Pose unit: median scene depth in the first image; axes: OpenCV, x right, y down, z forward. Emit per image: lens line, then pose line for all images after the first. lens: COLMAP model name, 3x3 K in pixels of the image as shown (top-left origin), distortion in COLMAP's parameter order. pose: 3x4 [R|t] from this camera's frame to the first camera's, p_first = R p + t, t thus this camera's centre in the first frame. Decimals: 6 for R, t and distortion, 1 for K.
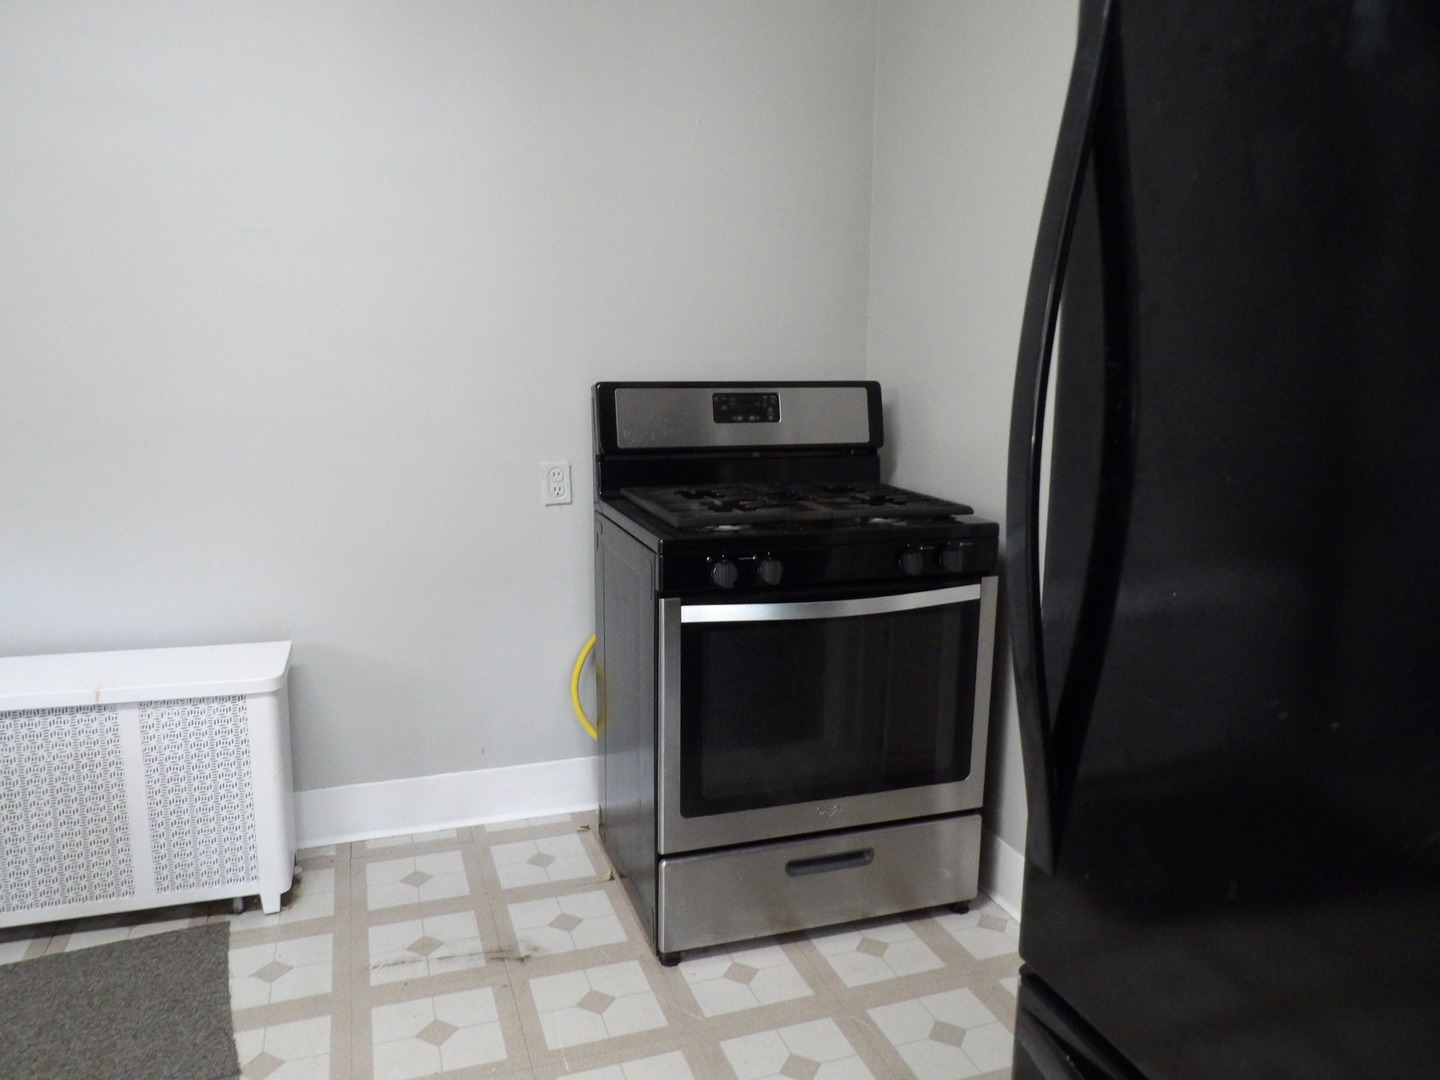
lens RADIAL K [[1037.0, 0, 720.4], [0, 1037.0, 536.3], [0, 0, 1]] dist [-0.034790, 0.041842]
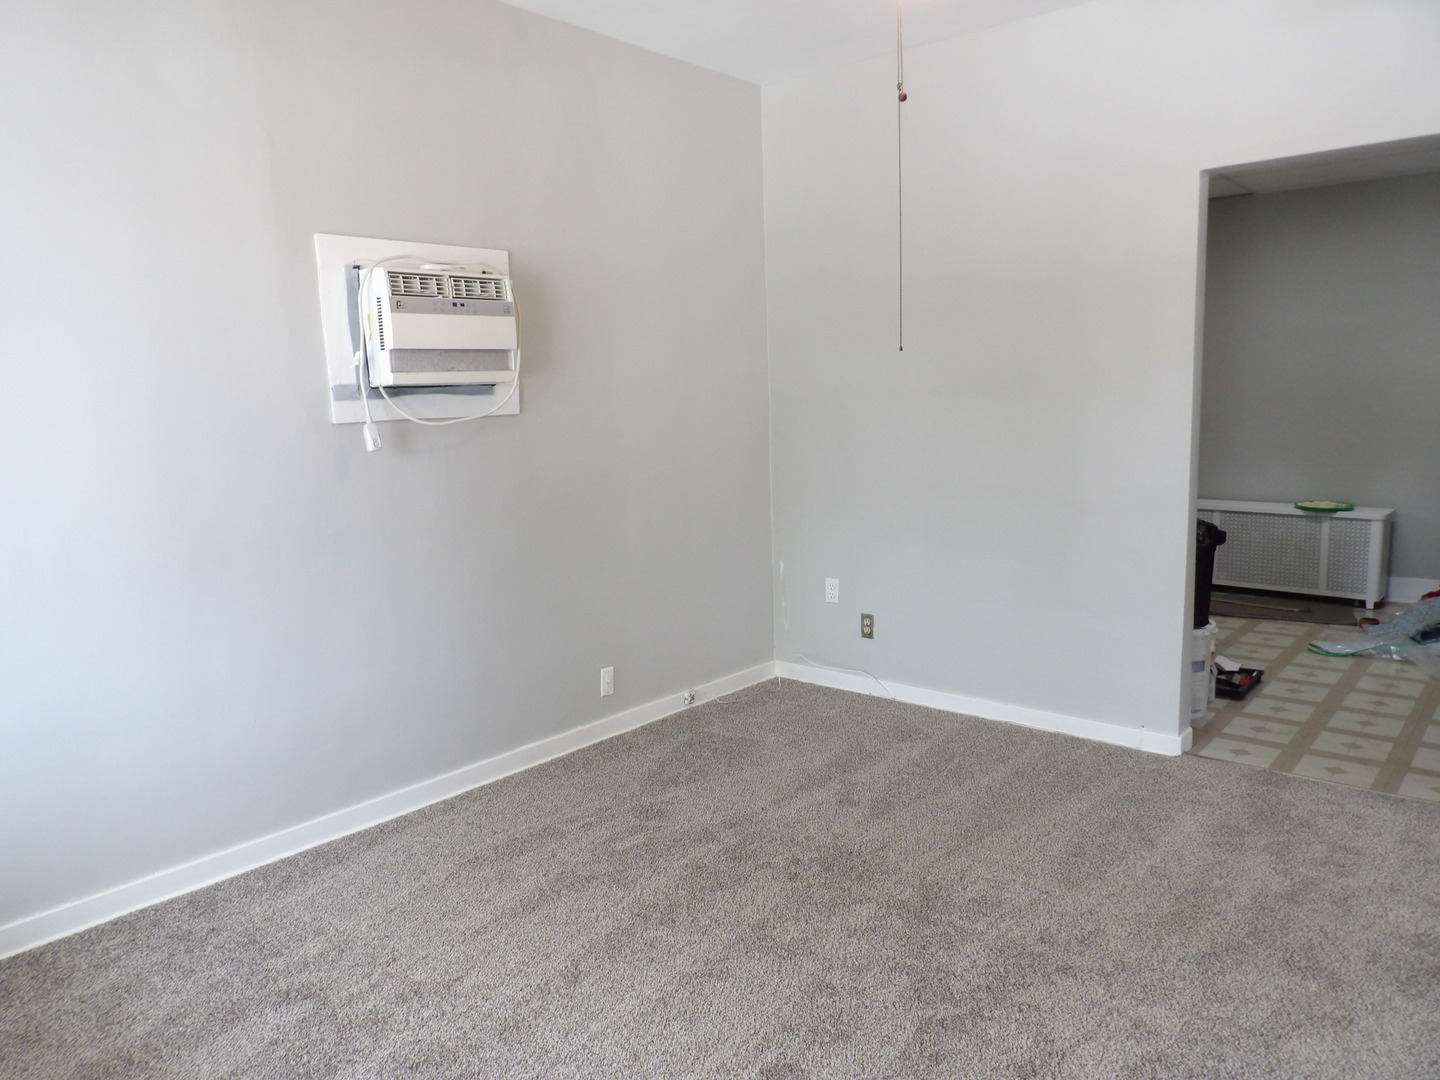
lens RADIAL K [[1037.0, 0, 719.3], [0, 1037.0, 538.7], [0, 0, 1]] dist [-0.034790, 0.041842]
pose [[0.541557, 0.089053, -0.835934, 0.842064], [-0.120082, 0.992371, 0.027924, 0.324518], [0.832043, 0.085258, 0.548119, -1.827145]]
